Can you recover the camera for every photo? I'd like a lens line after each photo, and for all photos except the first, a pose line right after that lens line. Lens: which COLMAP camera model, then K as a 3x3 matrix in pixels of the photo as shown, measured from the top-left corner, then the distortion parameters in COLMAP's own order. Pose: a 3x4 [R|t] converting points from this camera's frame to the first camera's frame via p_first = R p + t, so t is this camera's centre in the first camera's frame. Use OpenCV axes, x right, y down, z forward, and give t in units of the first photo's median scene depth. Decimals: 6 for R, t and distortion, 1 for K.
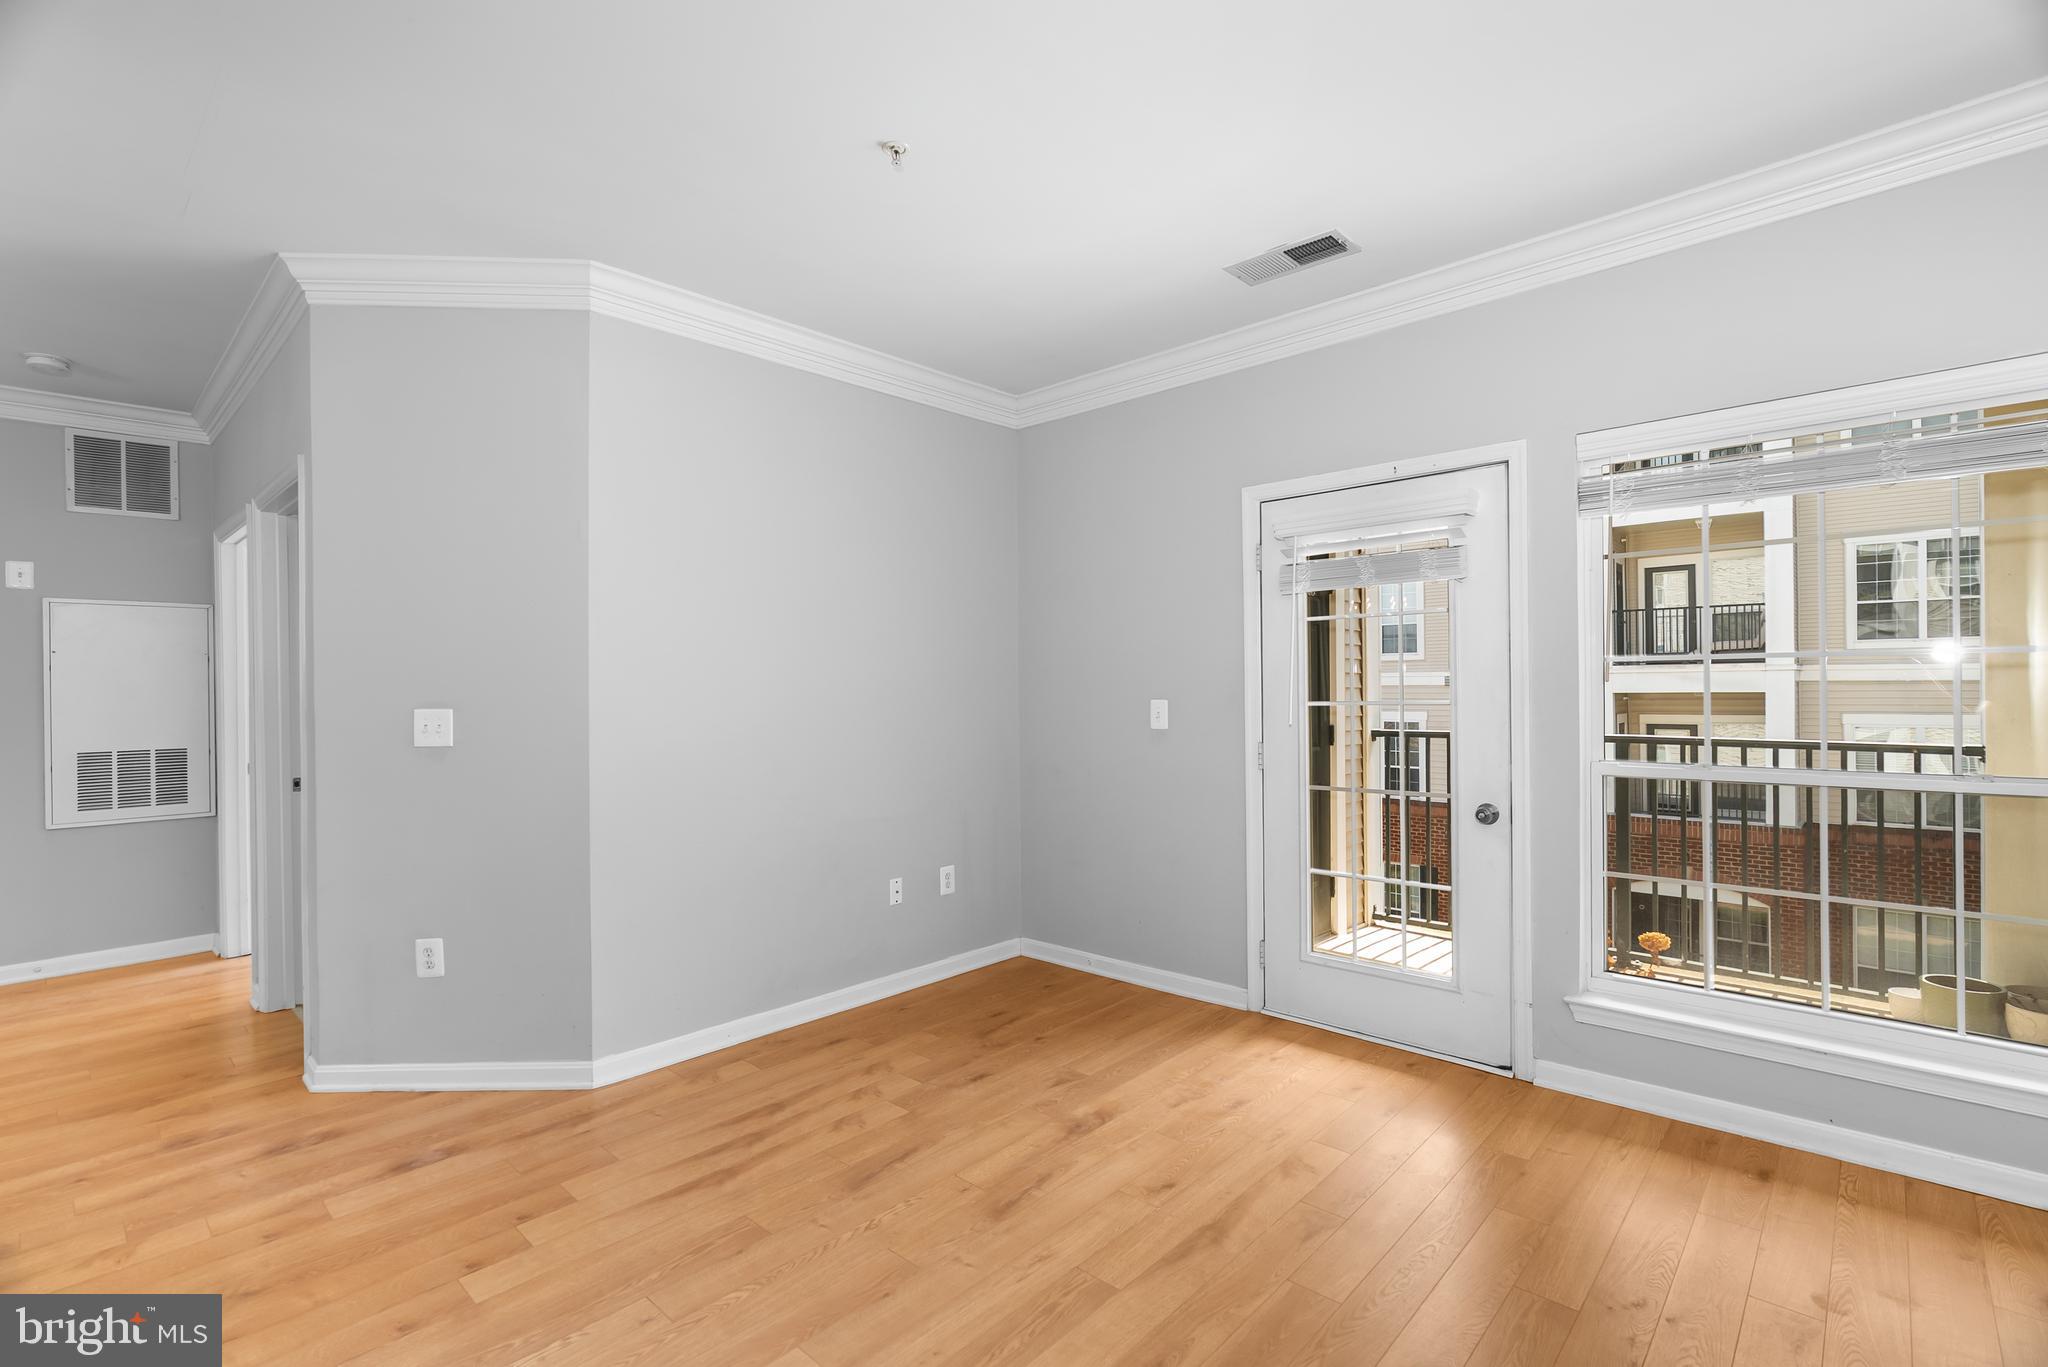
lens RADIAL K [[935.3, 0, 1025.1], [0, 935.3, 681.7], [0, 0, 1]] dist [-0.012536, 0.006424]
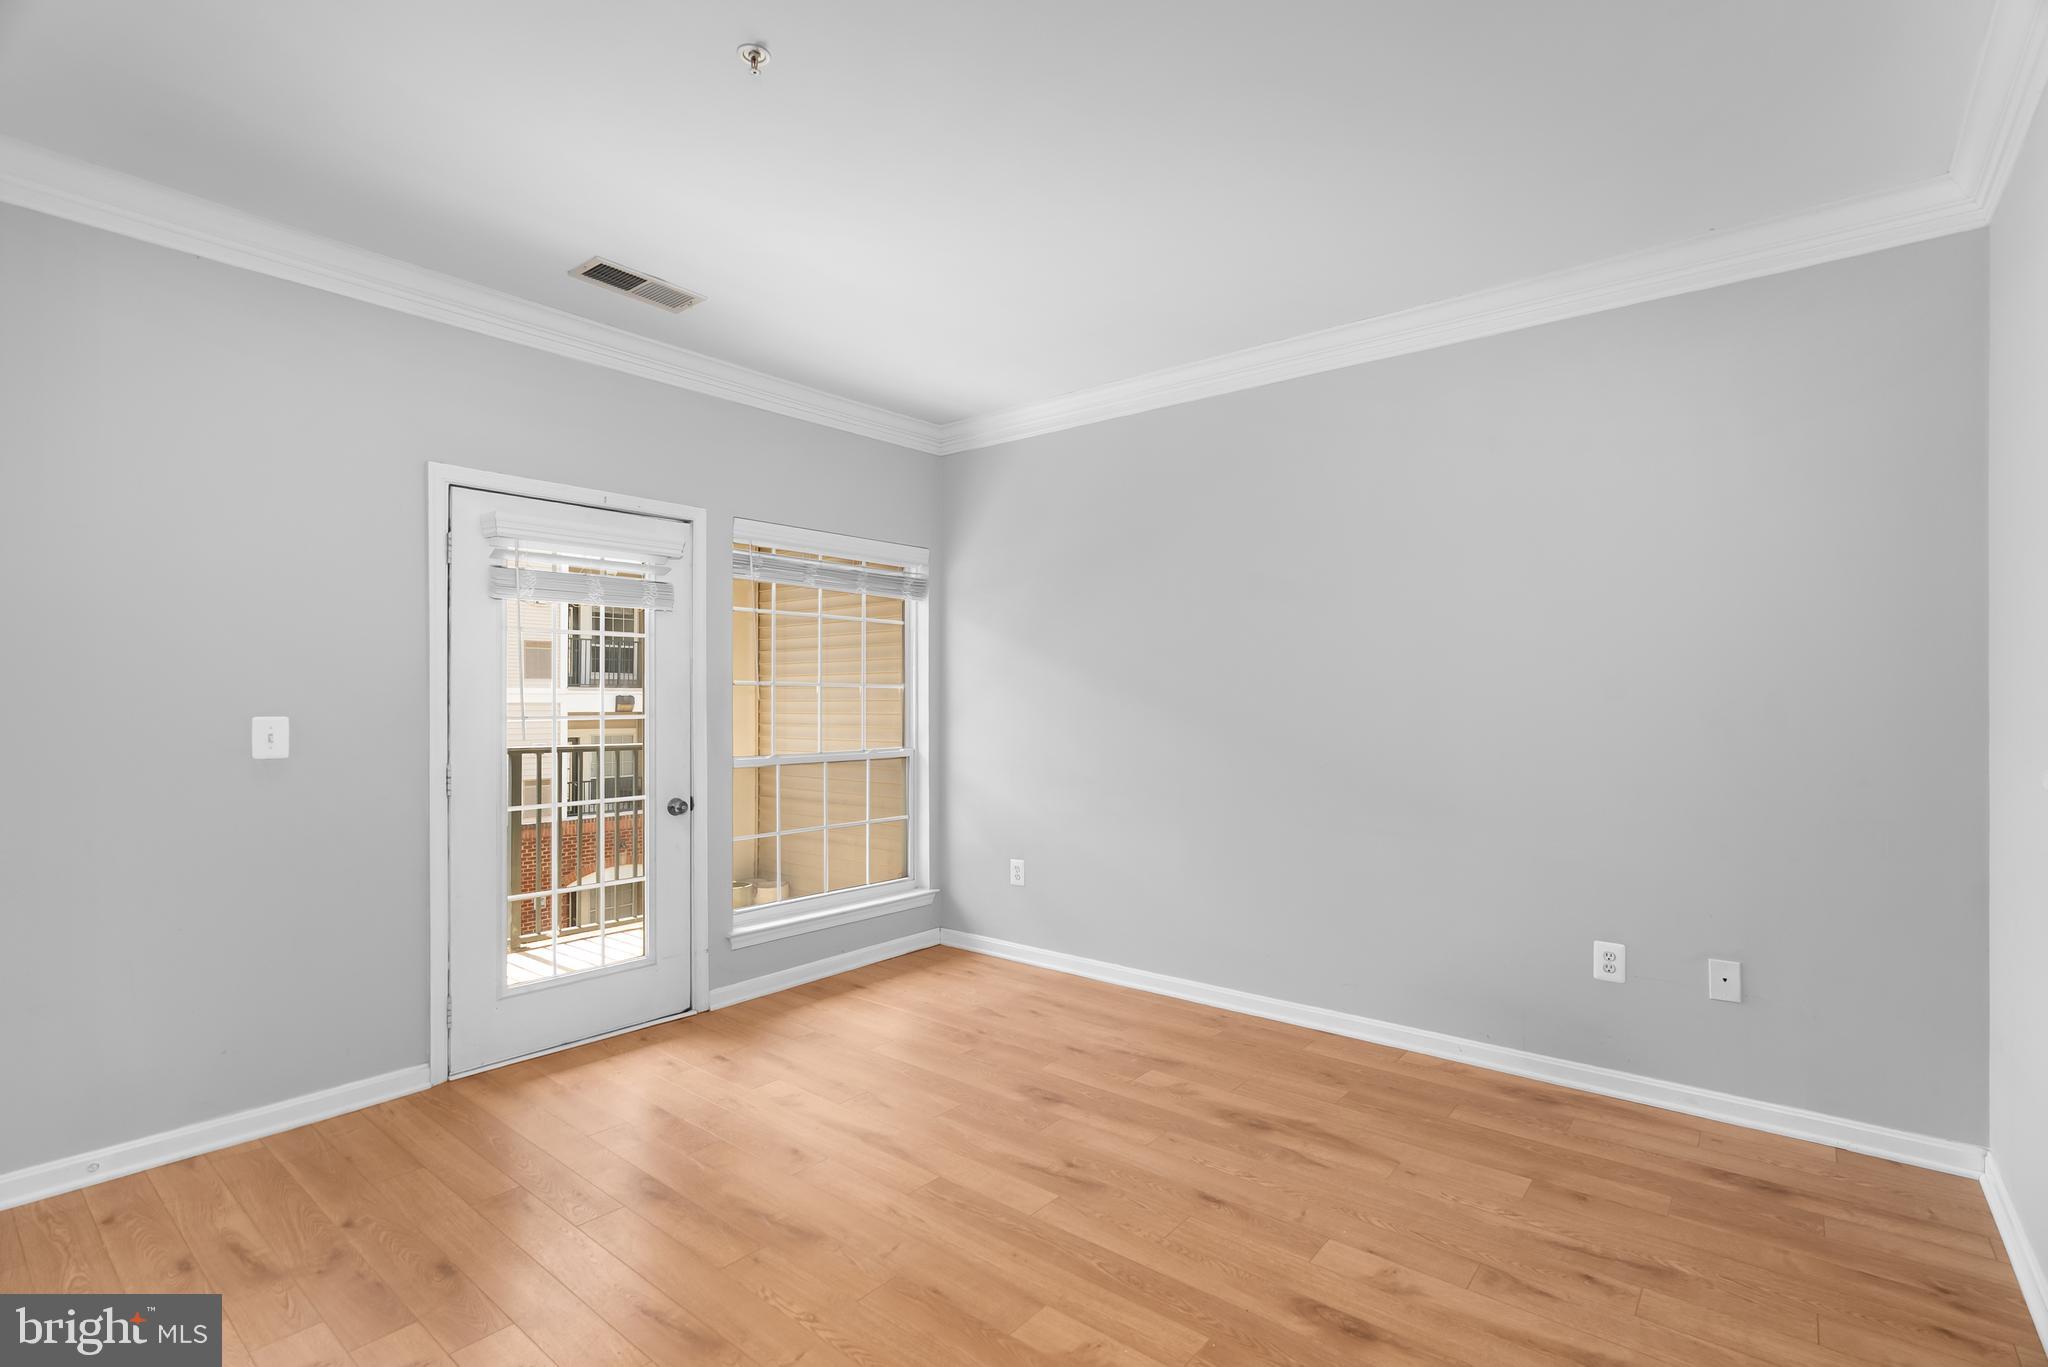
lens RADIAL K [[950.3, 0, 1032.4], [0, 950.3, 701.0], [0, 0, 1]] dist [-0.005358, 0.000494]
pose [[-0.070365, 0.012425, 0.997444, -0.781059], [-0.006066, 0.999899, -0.012883, 0.017500], [-0.997503, -0.006958, -0.070282, 0.634344]]
